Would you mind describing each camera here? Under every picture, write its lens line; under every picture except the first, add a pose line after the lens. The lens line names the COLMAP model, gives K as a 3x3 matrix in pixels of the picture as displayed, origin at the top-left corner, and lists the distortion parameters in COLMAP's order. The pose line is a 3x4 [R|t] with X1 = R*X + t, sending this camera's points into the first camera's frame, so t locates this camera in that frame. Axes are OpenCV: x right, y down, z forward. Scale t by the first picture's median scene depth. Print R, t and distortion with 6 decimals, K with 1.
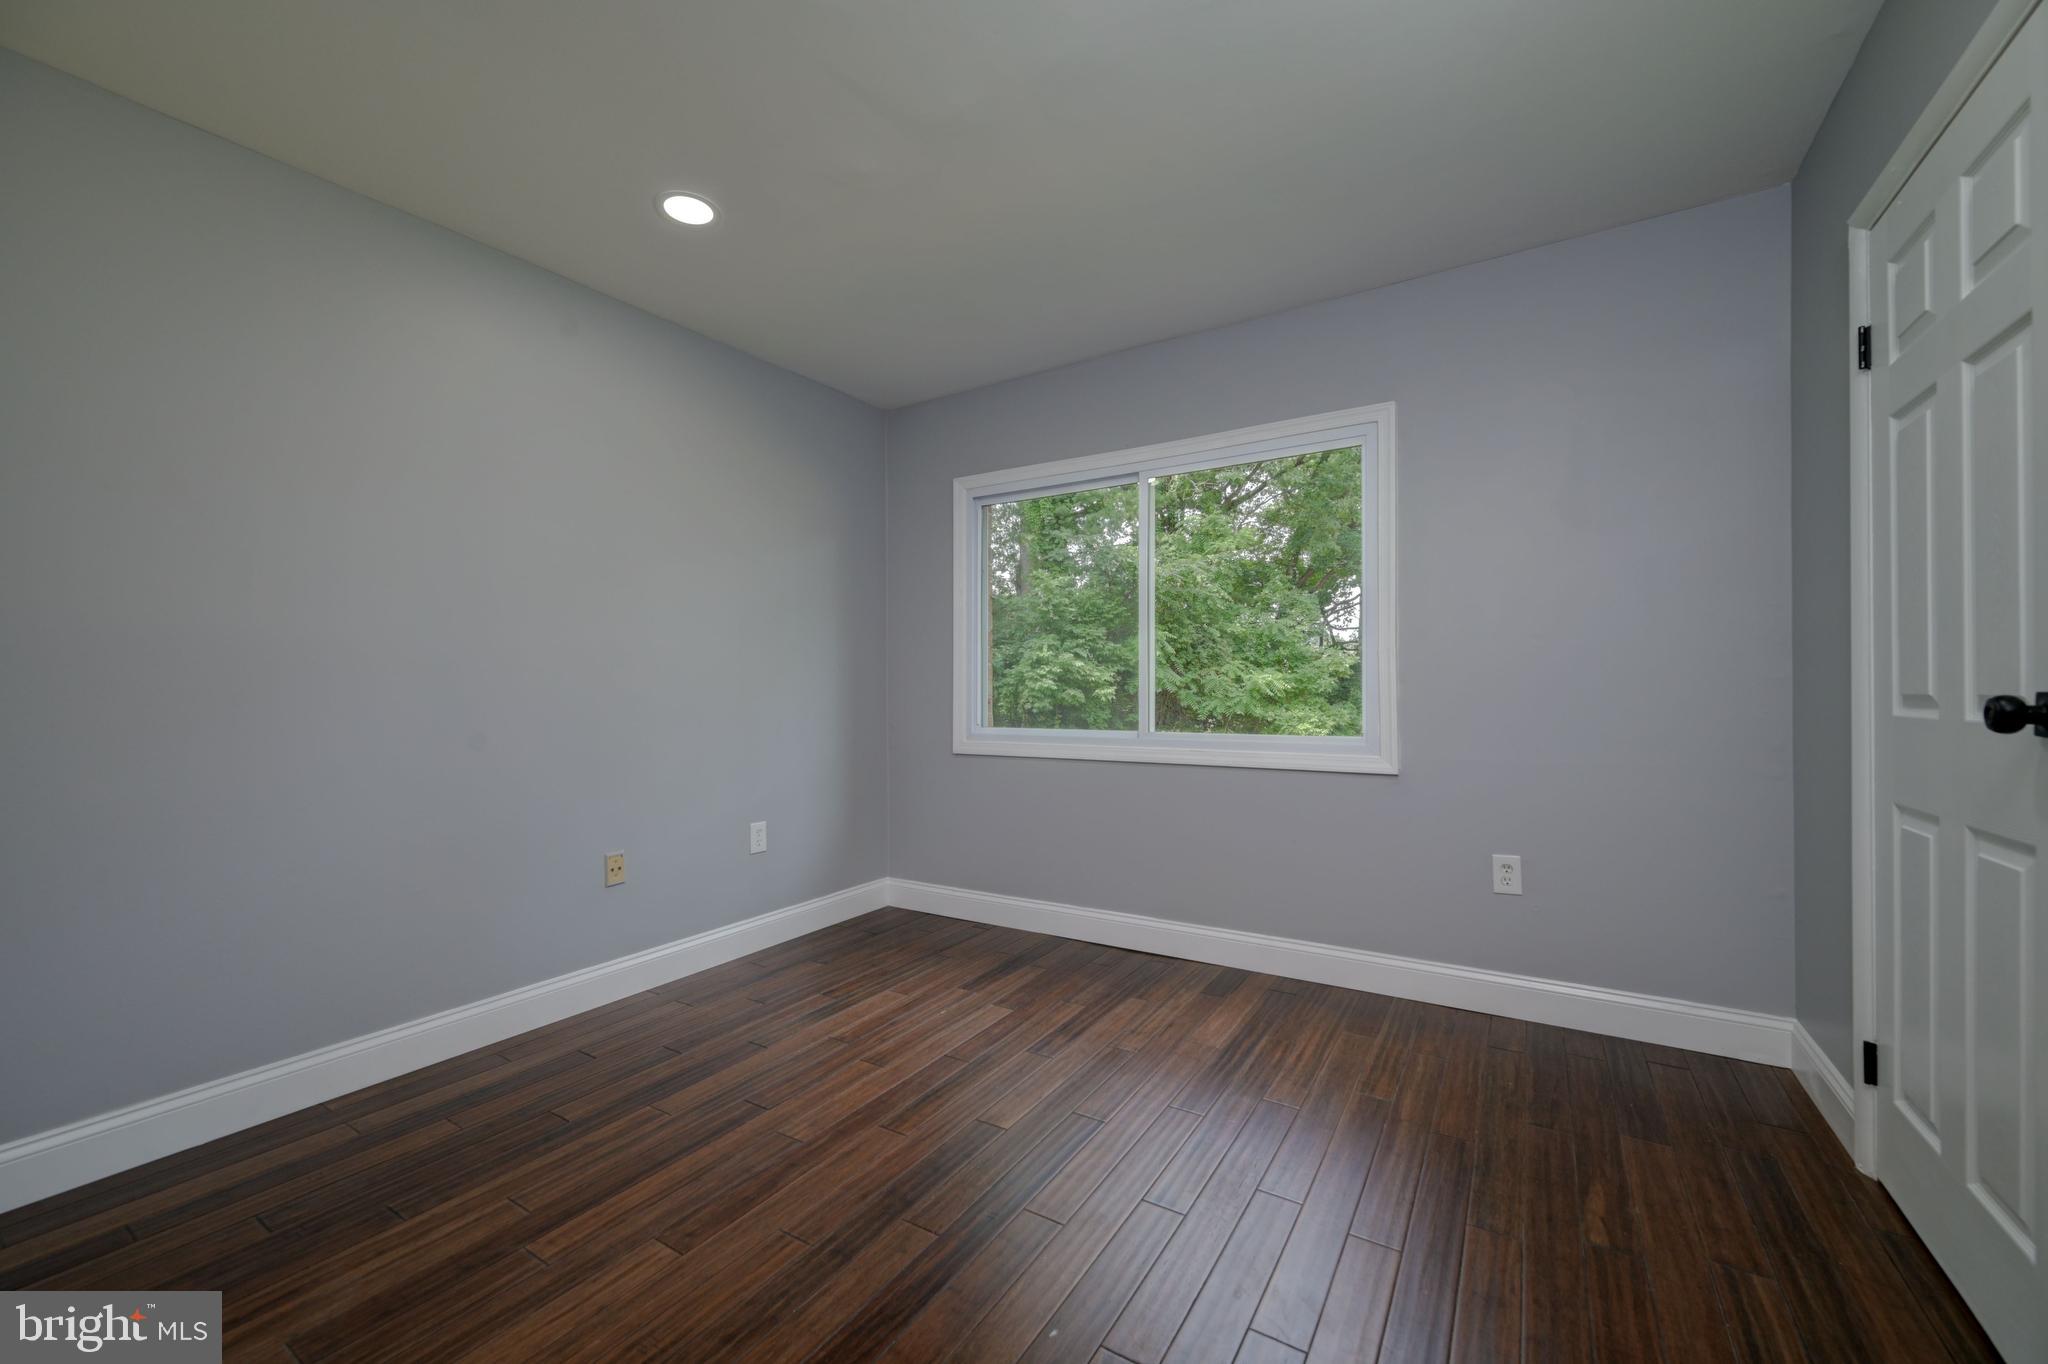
lens RADIAL K [[805.2, 0, 1026.8], [0, 805.2, 691.0], [0, 0, 1]] dist [-0.001222, 0.000452]
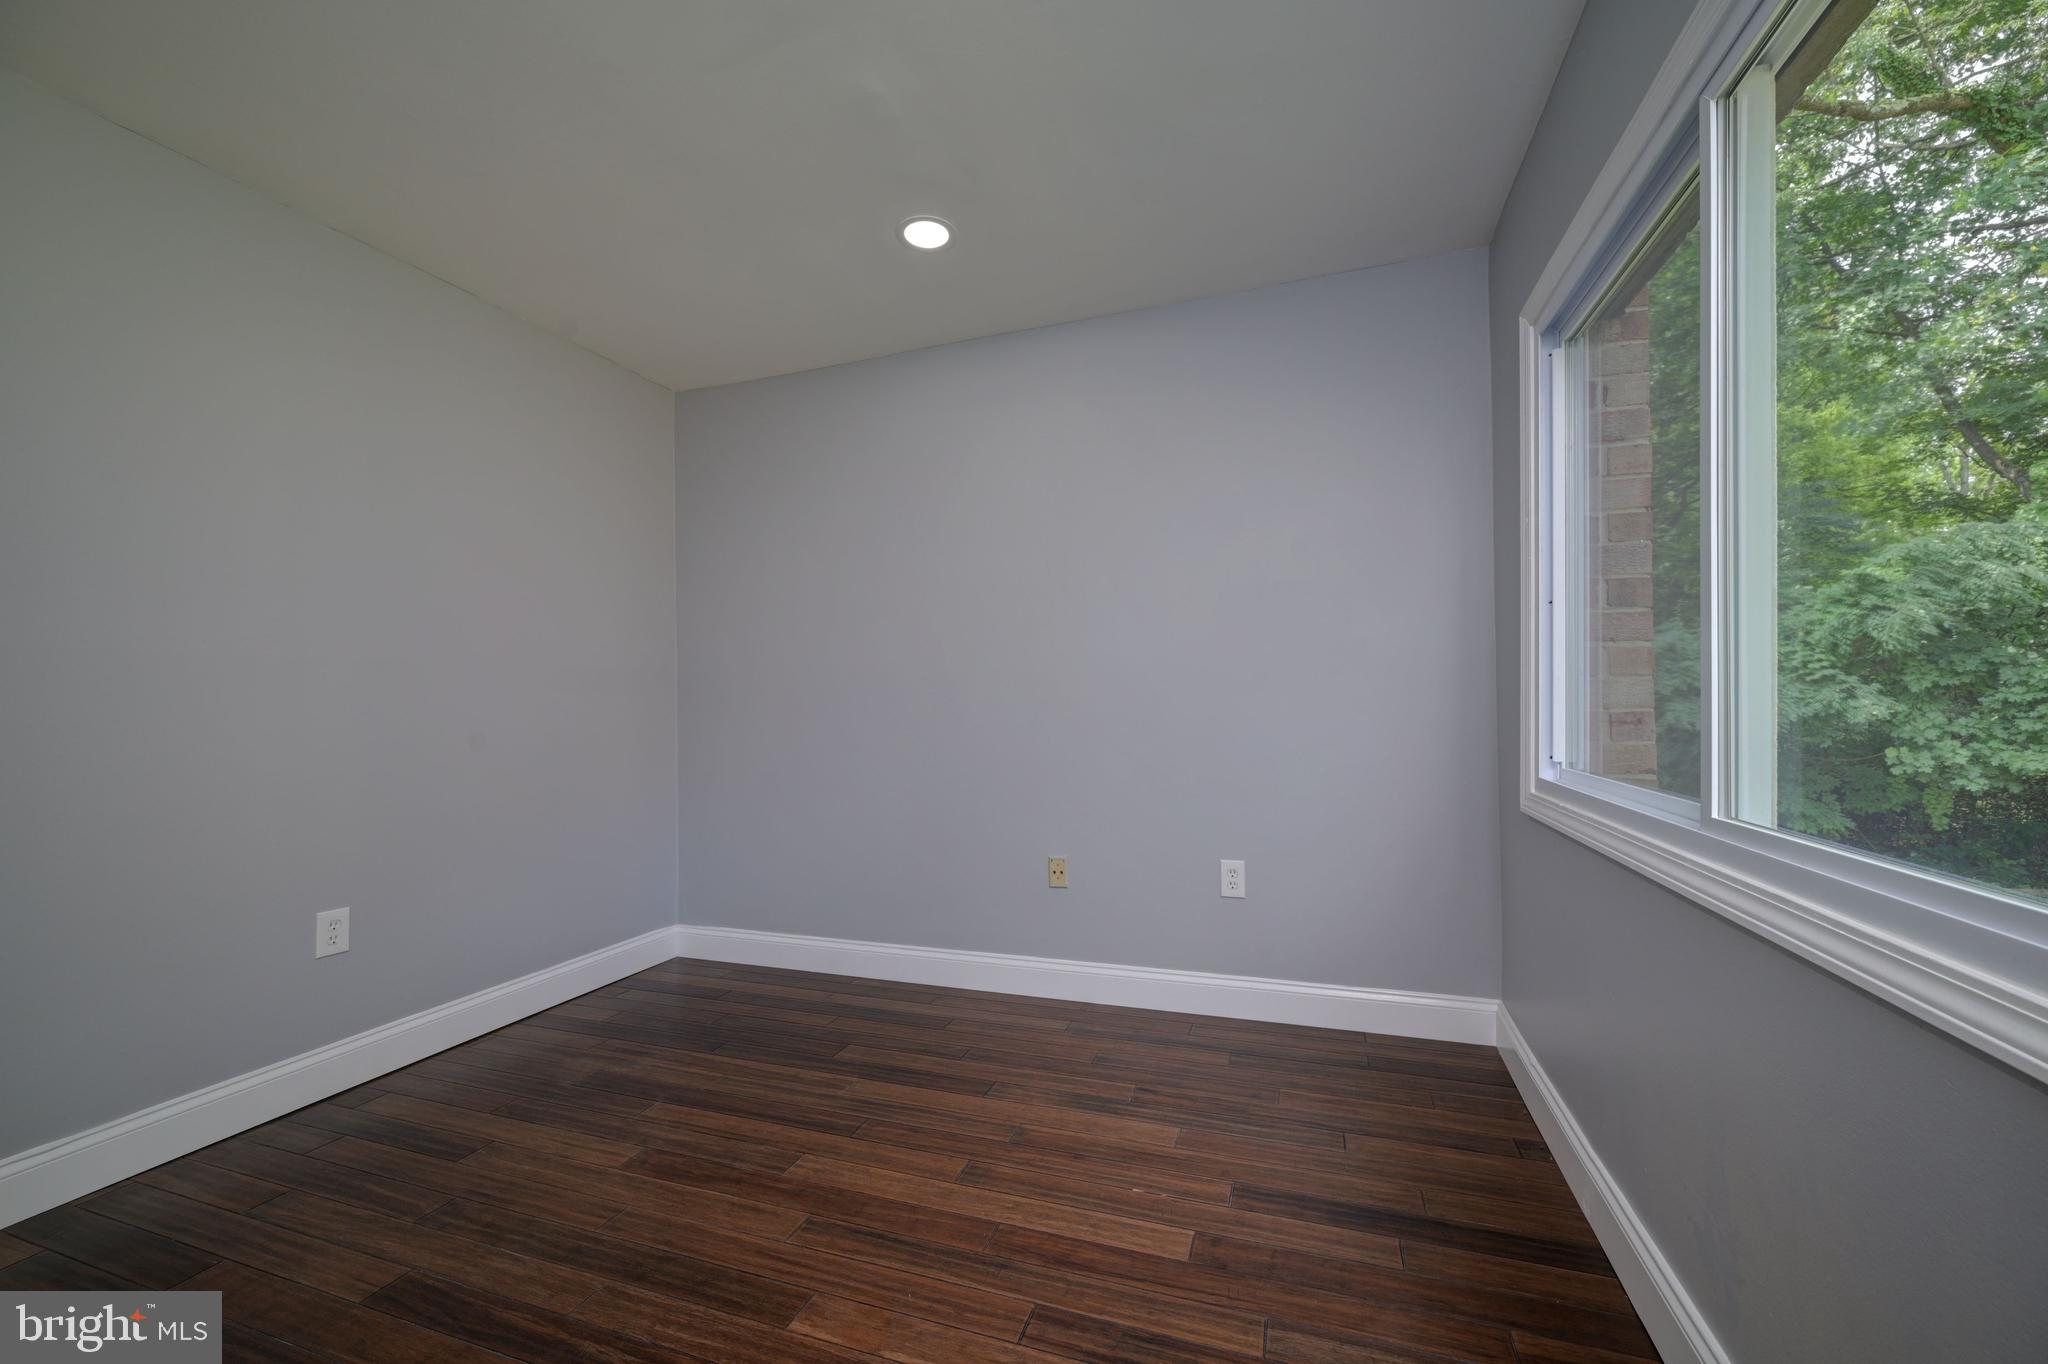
lens RADIAL K [[805.2, 0, 1026.8], [0, 805.2, 691.0], [0, 0, 1]] dist [-0.001222, 0.000452]
pose [[0.214623, 0.000521, -0.976697, 0.585540], [0.017871, 0.999830, 0.004461, -0.024076], [0.976534, -0.018412, 0.214577, 0.857326]]
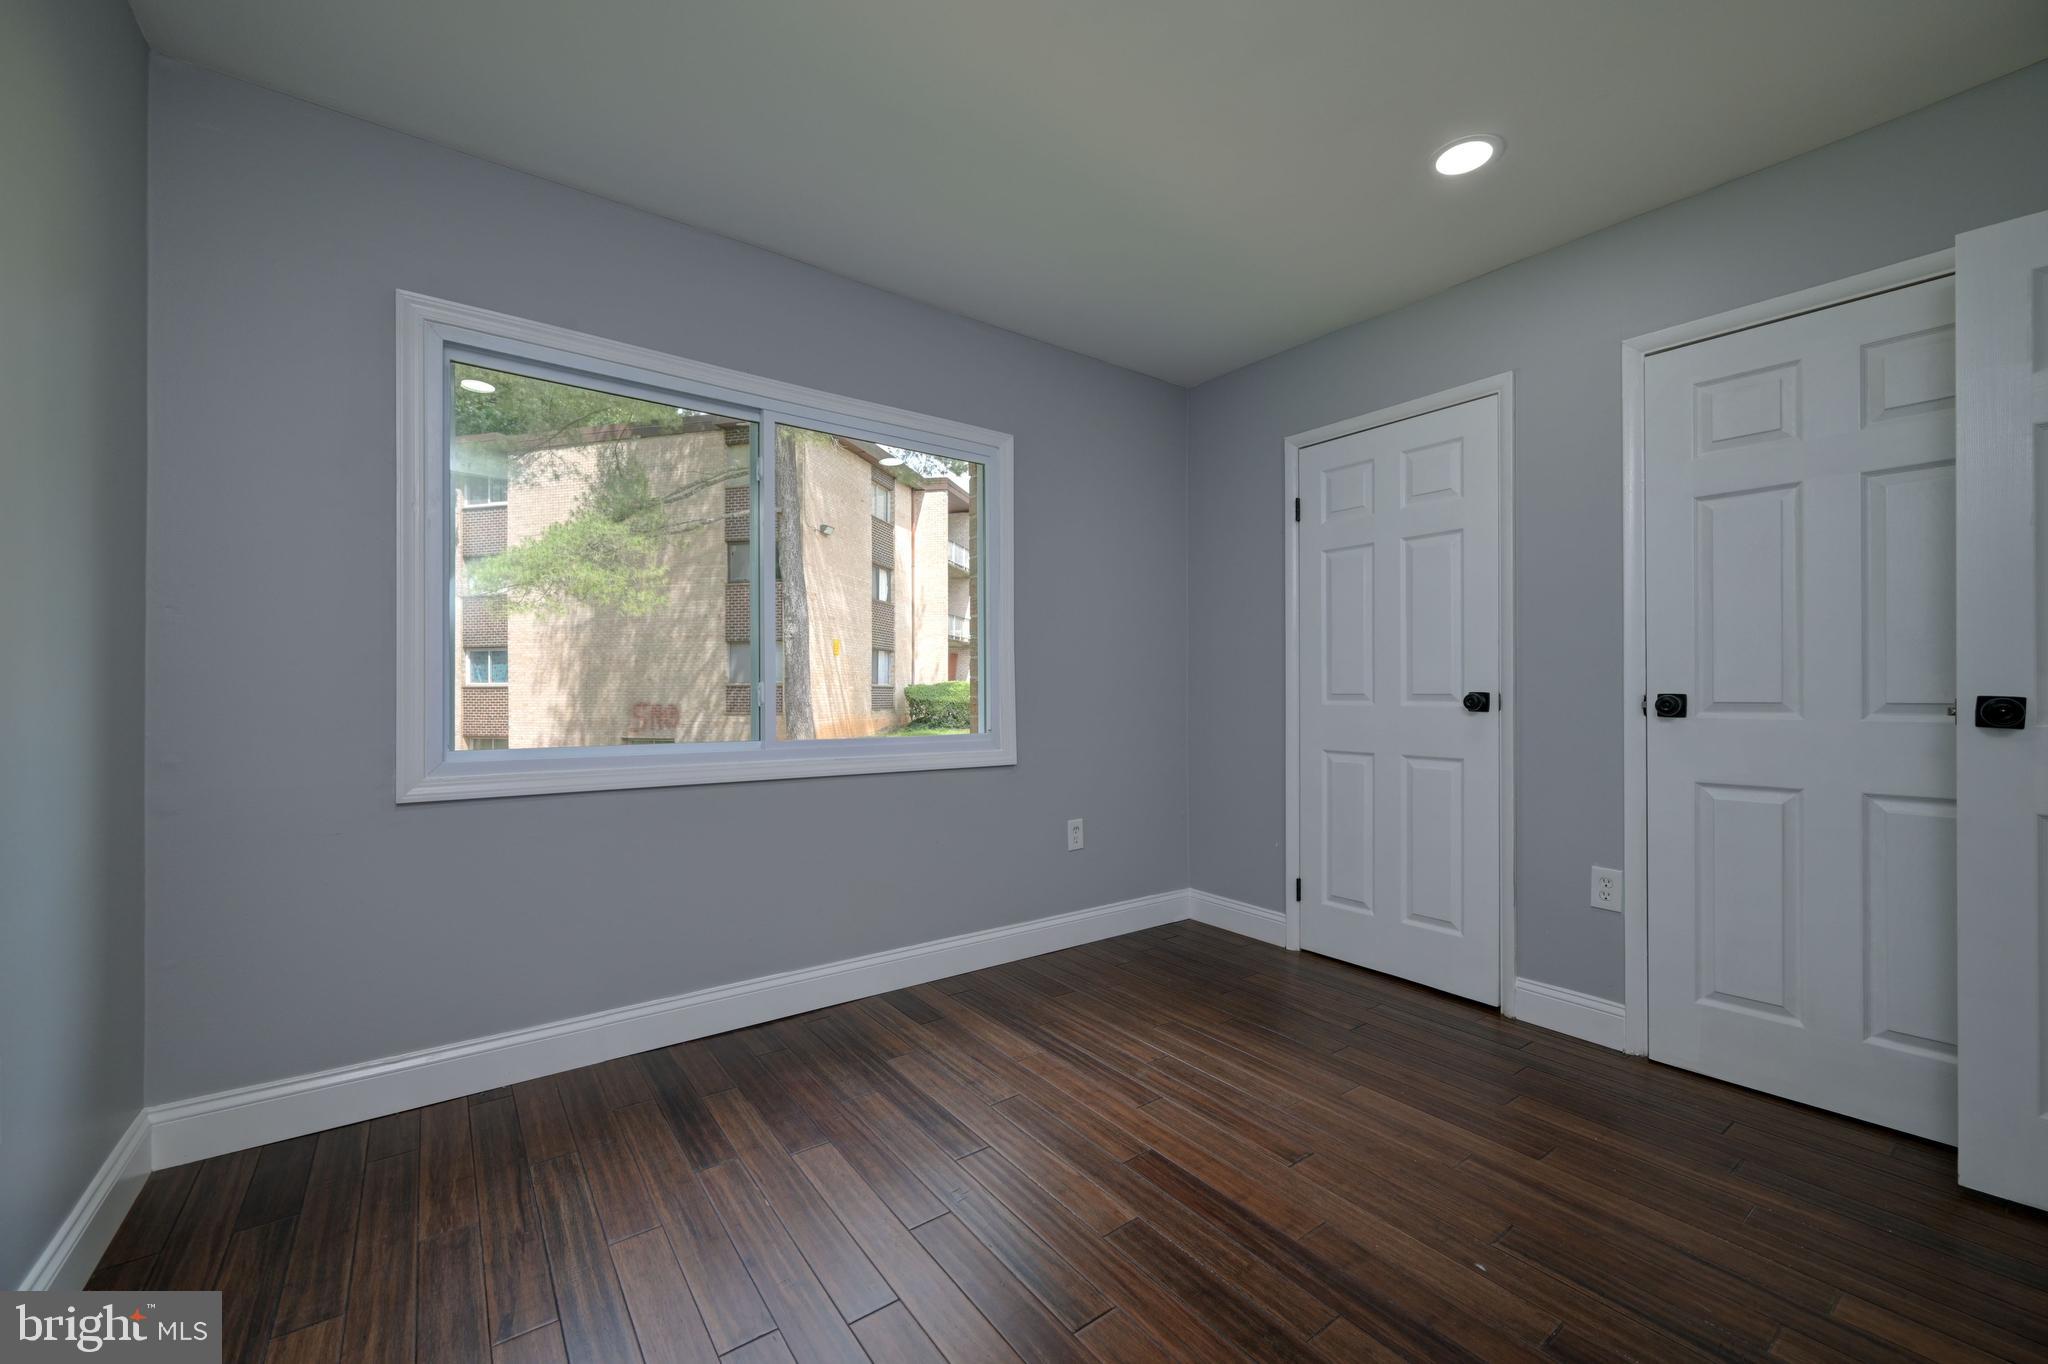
lens RADIAL K [[802.1, 0, 1041.2], [0, 802.1, 699.3], [0, 0, 1]] dist [0.001211, 0.000226]
pose [[0.365539, -0.006555, 0.930773, -0.669701], [-0.003684, 0.999957, 0.008489, 0.000504], [-0.930789, -0.006532, 0.365499, 0.637084]]
